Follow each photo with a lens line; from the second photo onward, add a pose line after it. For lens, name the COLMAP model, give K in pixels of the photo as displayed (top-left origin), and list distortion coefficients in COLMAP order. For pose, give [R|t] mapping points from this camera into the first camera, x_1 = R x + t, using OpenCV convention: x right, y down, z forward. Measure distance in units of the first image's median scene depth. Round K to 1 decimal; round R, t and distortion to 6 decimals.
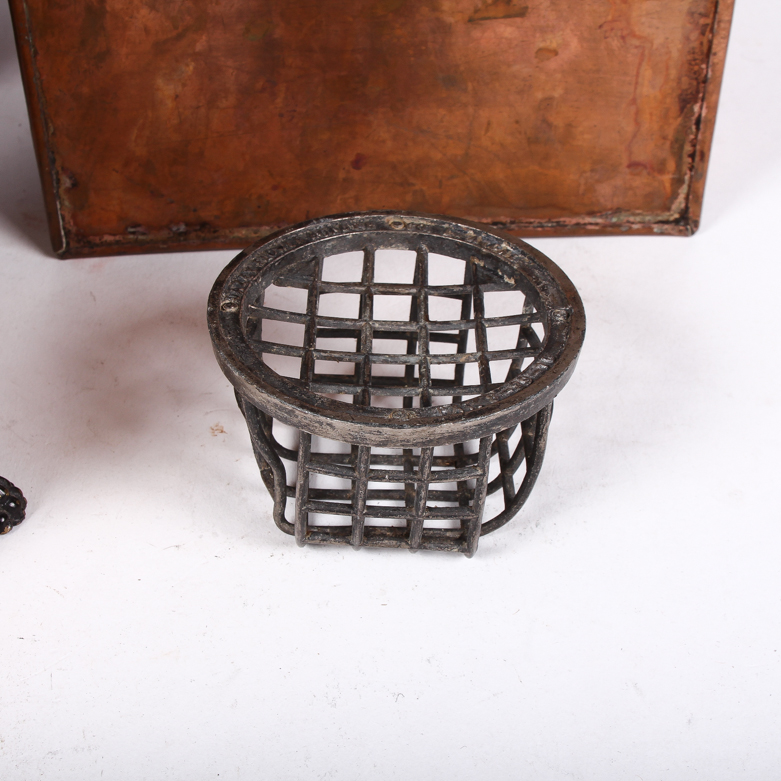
lens RADIAL K [[1332.7, 0, 394.7], [0, 1332.7, 391.1], [0, 0, 1]] dist [-0.089371, 0.000000]
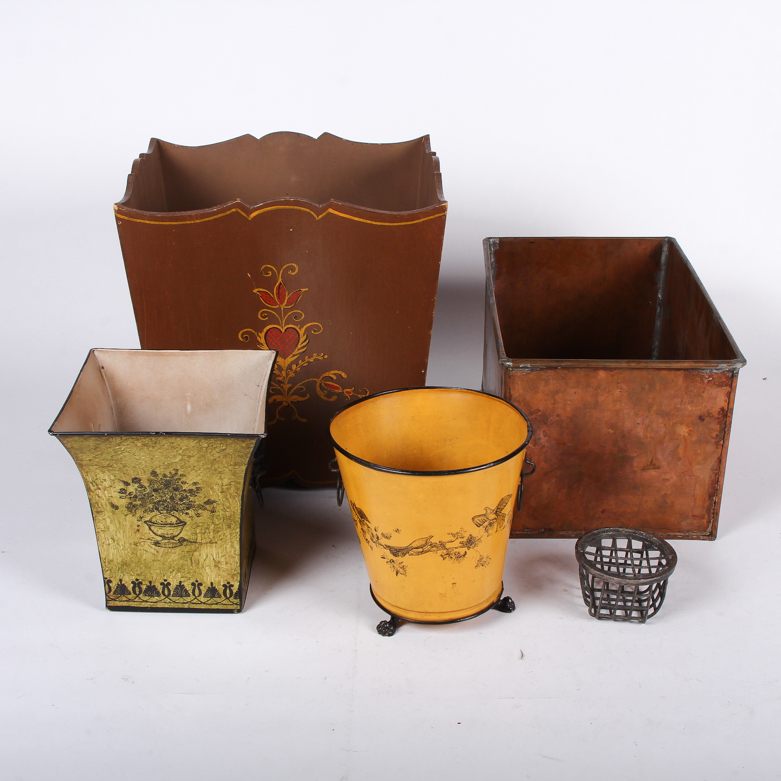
lens RADIAL K [[1332.7, 0, 396.0], [0, 1332.7, 388.9], [0, 0, 1]] dist [-0.089371, 0.000000]
pose [[0.996747, 0.039626, -0.070182, -0.317117], [-0.055539, 0.968733, -0.241808, 0.340203], [0.058406, 0.244919, 0.967783, -2.183235]]
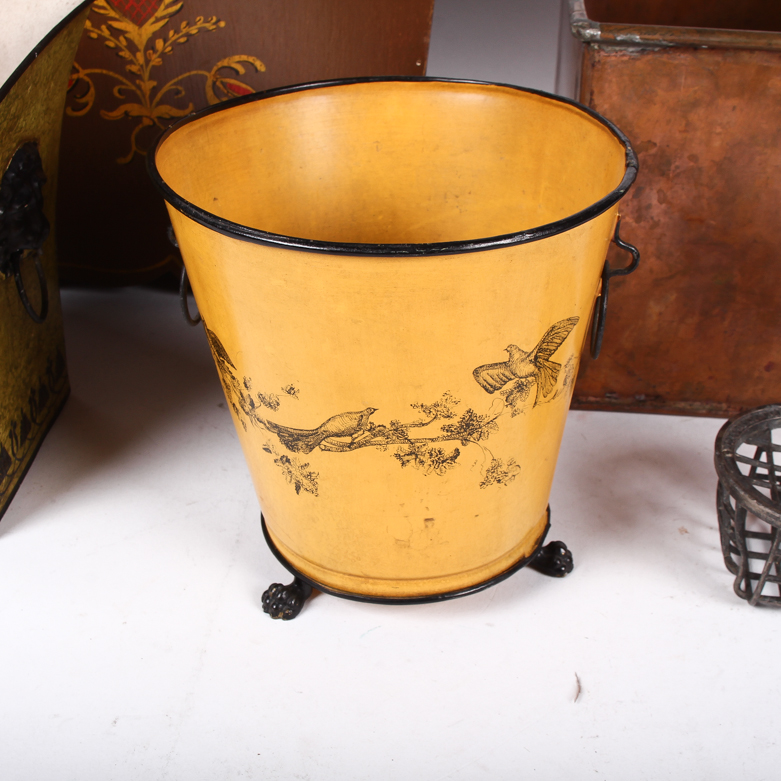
lens RADIAL K [[1332.7, 0, 396.3], [0, 1332.7, 388.0], [0, 0, 1]] dist [-0.089371, 0.000000]
pose [[0.986429, 0.102540, -0.128230, -0.262890], [-0.117052, 0.986871, -0.111285, 0.070866], [0.115135, 0.124784, 0.985481, -0.548971]]
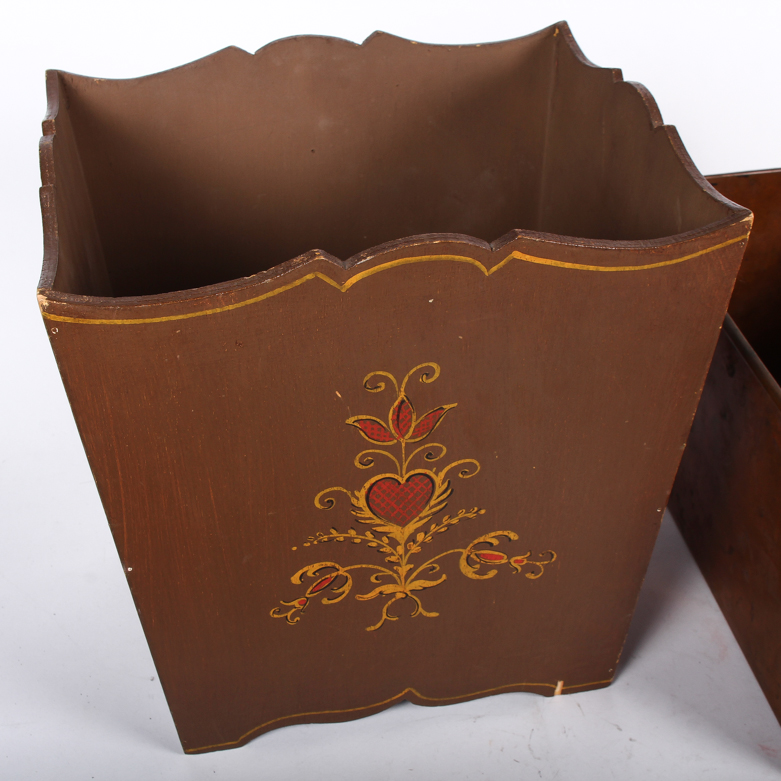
lens RADIAL K [[1332.7, 0, 395.9], [0, 1332.7, 390.5], [0, 0, 1]] dist [-0.089371, 0.000000]
pose [[0.996023, -0.060696, 0.065228, -0.927281], [0.065468, 0.995130, -0.073692, -0.551167], [-0.060437, 0.077669, 0.995146, -0.715577]]
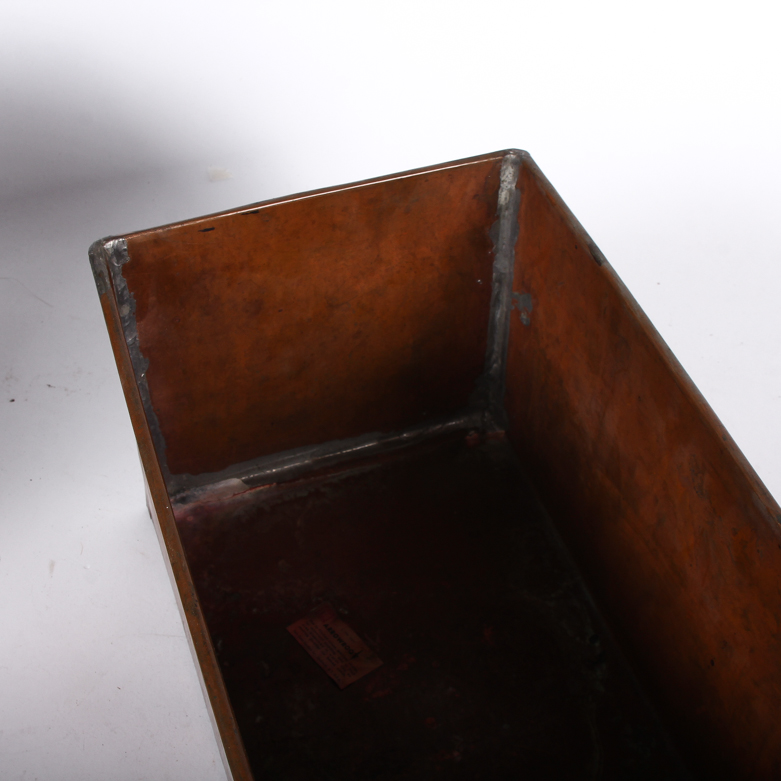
lens RADIAL K [[1332.7, 0, 392.8], [0, 1332.7, 388.3], [0, 0, 1]] dist [-0.089371, 0.000000]
pose [[0.963752, -0.184841, 0.192393, -0.338512], [0.159241, 0.977109, 0.141067, -1.039553], [-0.214064, -0.105316, 0.971126, -0.124434]]
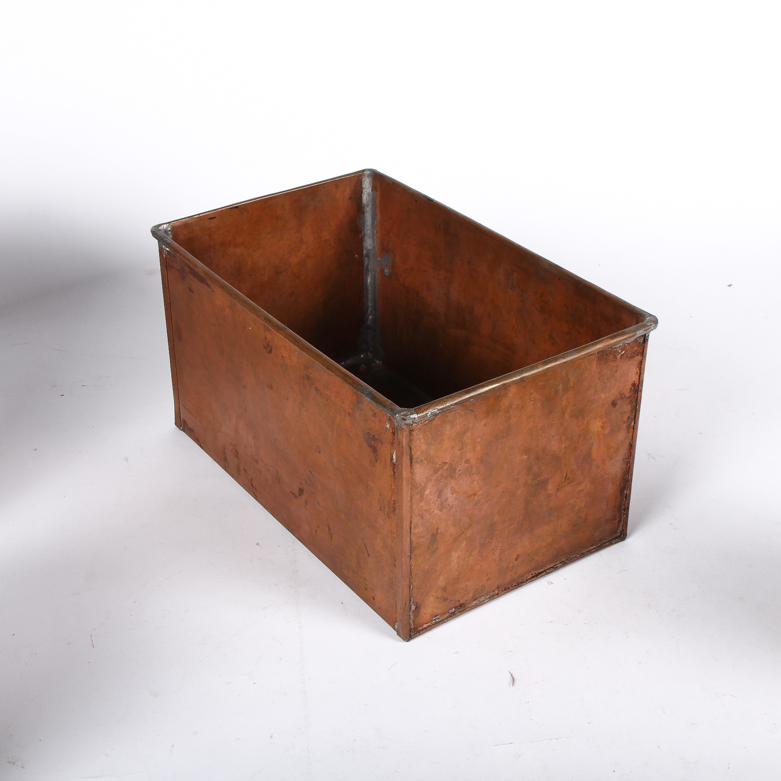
lens RADIAL K [[1332.7, 0, 392.8], [0, 1332.7, 392.1], [0, 0, 1]] dist [-0.089371, 0.000000]
pose [[0.855887, -0.260919, 0.446519, -1.231992], [0.322814, 0.944080, -0.067107, -0.378006], [-0.404040, 0.201579, 0.892254, -1.087039]]
